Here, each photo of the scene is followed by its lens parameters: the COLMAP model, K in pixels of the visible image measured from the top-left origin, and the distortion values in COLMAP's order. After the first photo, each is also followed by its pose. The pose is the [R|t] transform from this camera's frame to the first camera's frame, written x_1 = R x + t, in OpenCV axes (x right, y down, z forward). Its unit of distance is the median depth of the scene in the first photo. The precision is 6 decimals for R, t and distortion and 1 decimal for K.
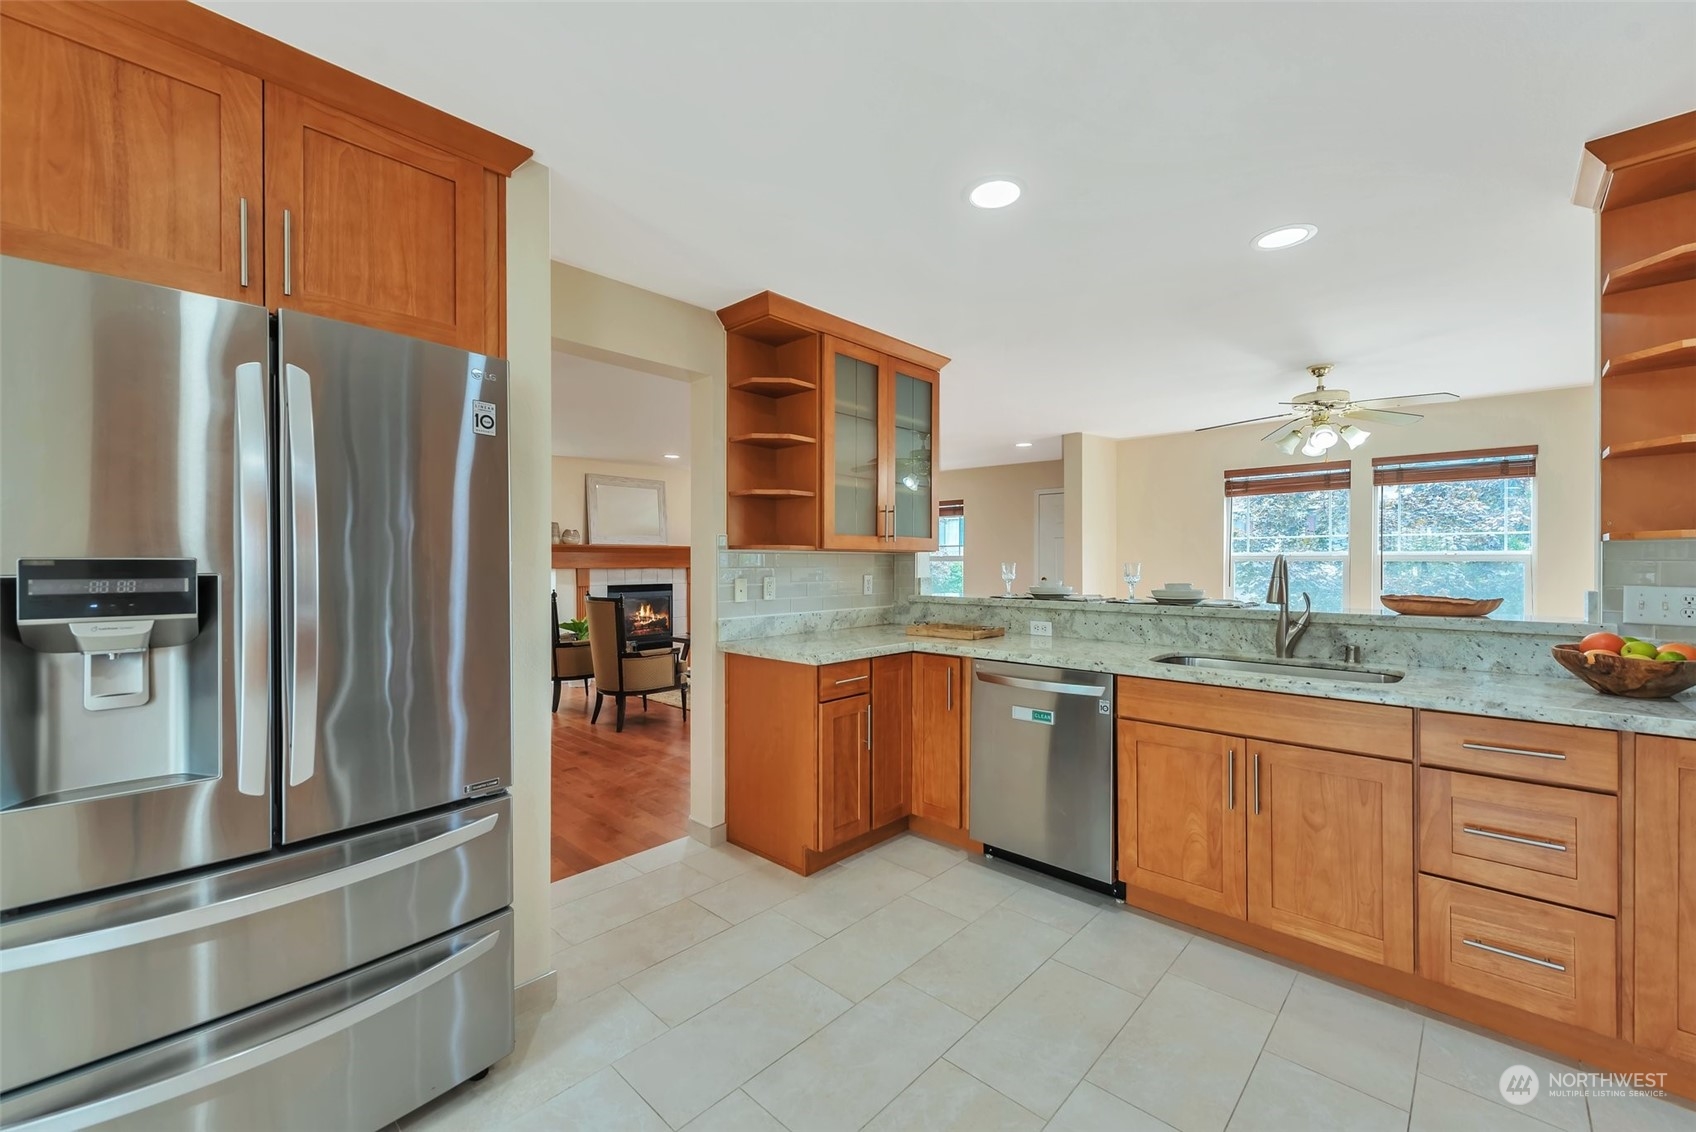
lens RADIAL K [[676.5, 0, 848.0], [0, 676.5, 566.0], [0, 0, 1]] dist [0.002644, -0.000060]
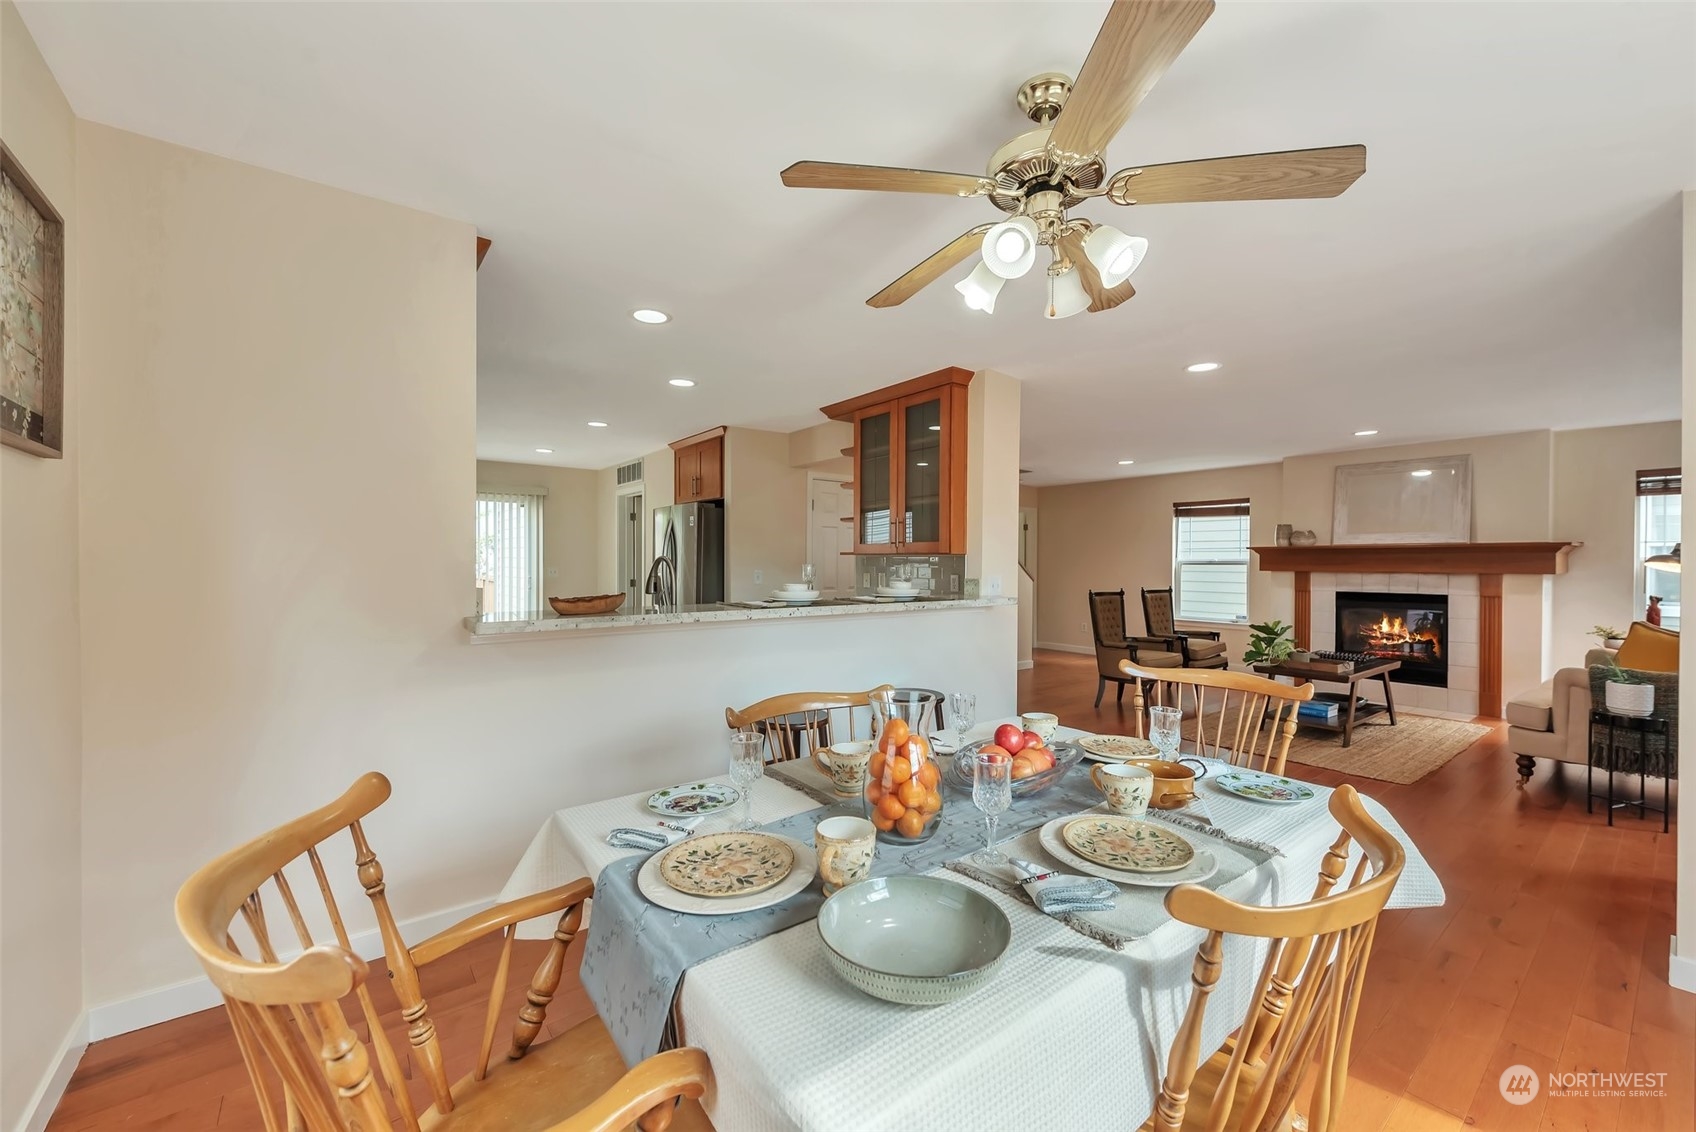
lens RADIAL K [[661.4, 0, 849.7], [0, 661.4, 571.8], [0, 0, 1]] dist [0.002714, -0.000129]
pose [[-0.147591, 0.015396, -0.988929, 1.529966], [-0.010649, 0.999796, 0.017155, -0.013337], [0.988991, 0.013063, -0.147397, 1.298466]]
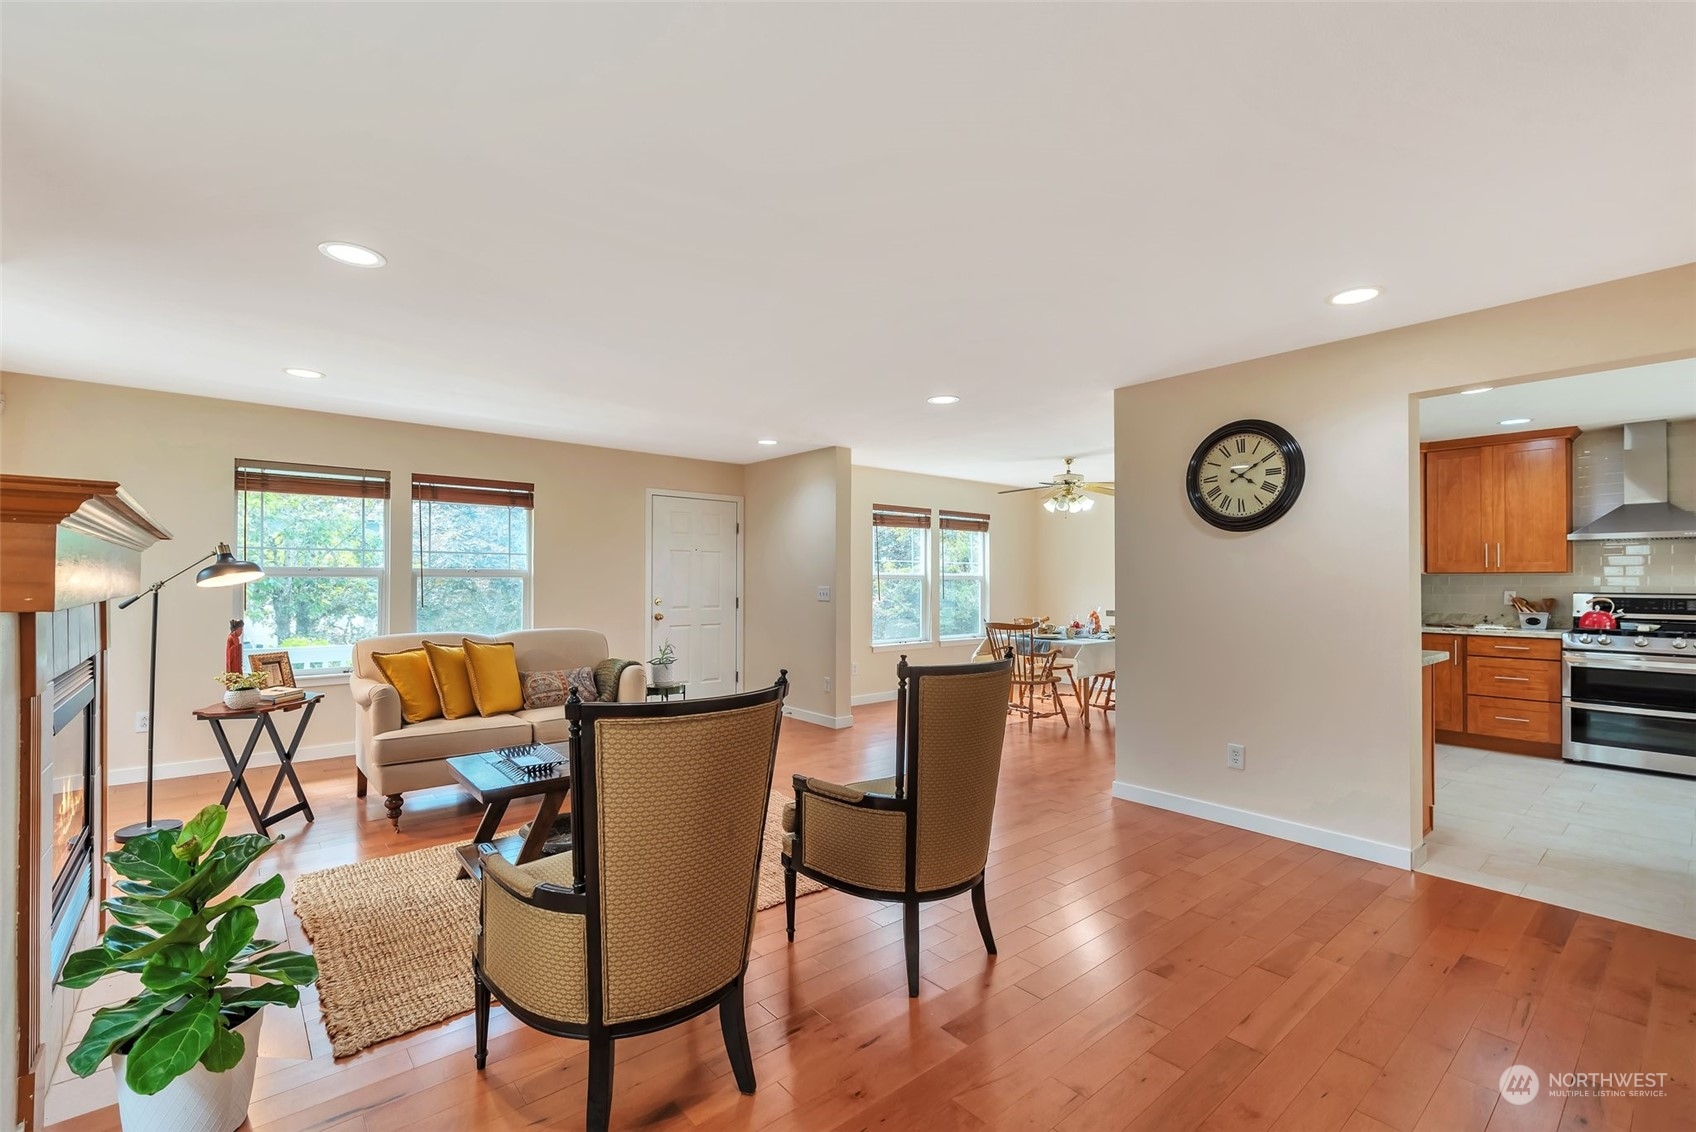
lens RADIAL K [[731.4, 0, 853.2], [0, 731.4, 569.2], [0, 0, 1]] dist [0.002573, -0.000207]
pose [[0.104531, 0.012428, 0.994444, -1.449273], [0.003997, 0.999909, -0.012916, -0.017631], [-0.994514, 0.005325, 0.104472, 1.818777]]
